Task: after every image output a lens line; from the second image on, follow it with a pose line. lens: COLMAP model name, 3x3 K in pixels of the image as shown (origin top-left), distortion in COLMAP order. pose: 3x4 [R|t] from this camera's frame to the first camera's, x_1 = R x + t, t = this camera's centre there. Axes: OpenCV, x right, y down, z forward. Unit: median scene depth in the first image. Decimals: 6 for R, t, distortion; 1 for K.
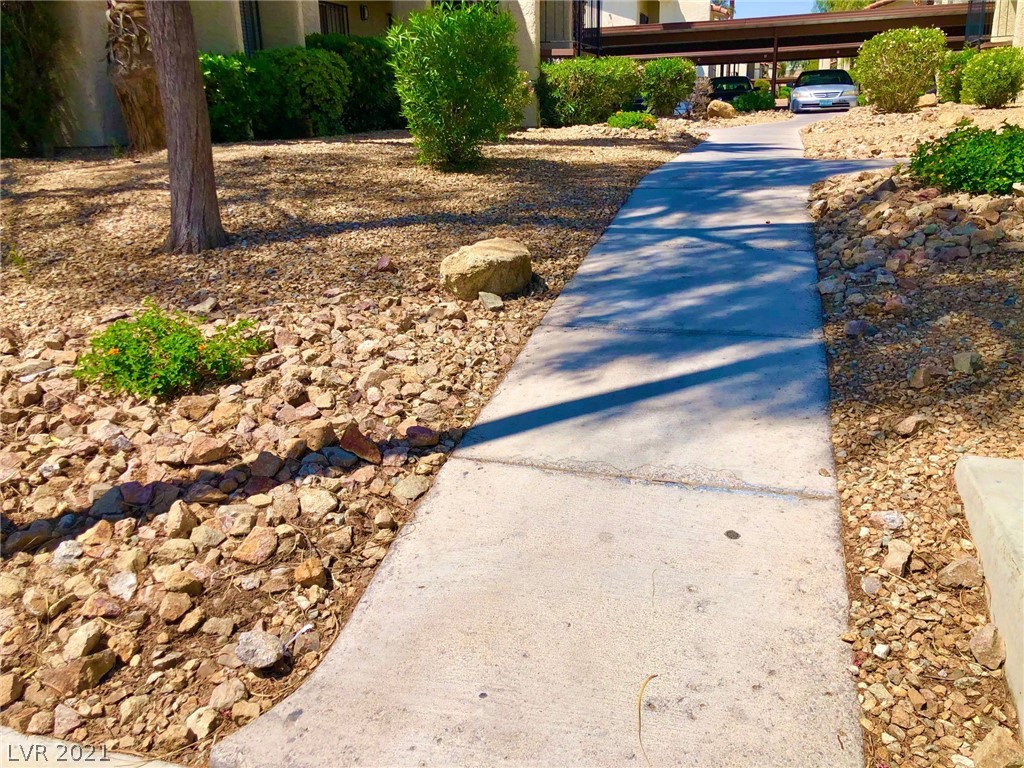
lens RADIAL K [[835.5, 0, 512.0], [0, 835.5, 384.0], [0, 0, 1]] dist [0.016856, -0.009047]
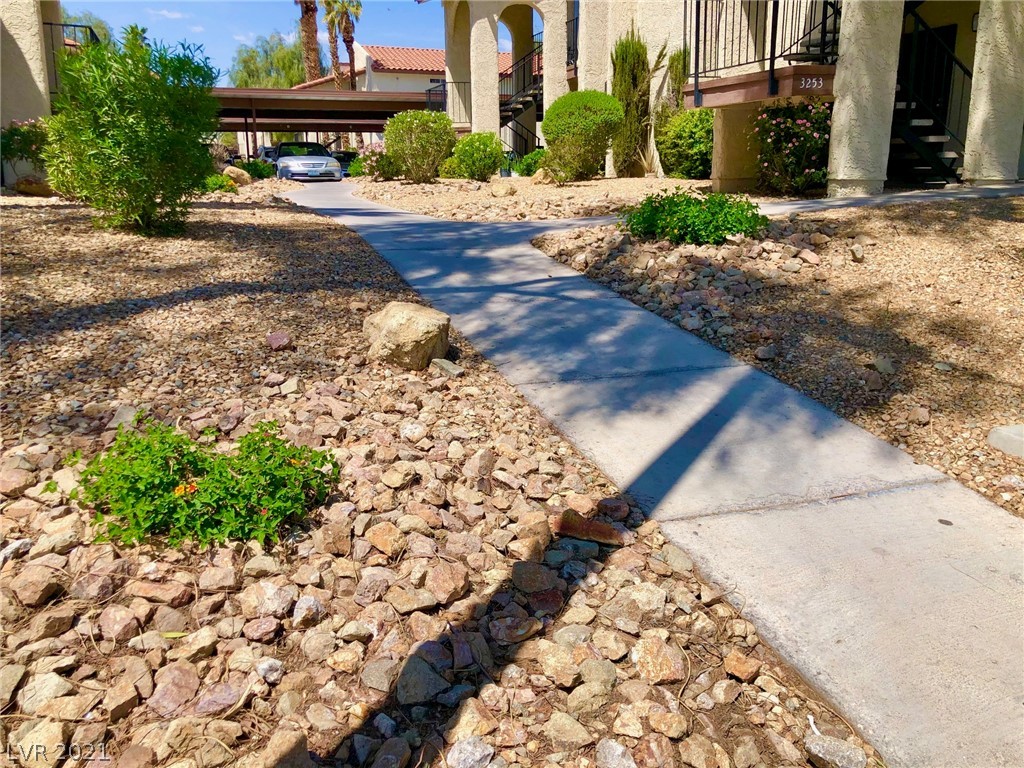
lens RADIAL K [[835.5, 0, 512.0], [0, 835.5, 384.0], [0, 0, 1]] dist [0.016856, -0.009047]
pose [[0.795268, -0.120829, 0.594095, -0.146576], [0.166220, 0.985843, -0.022002, -0.014149], [-0.583026, 0.116248, 0.804094, 0.063013]]
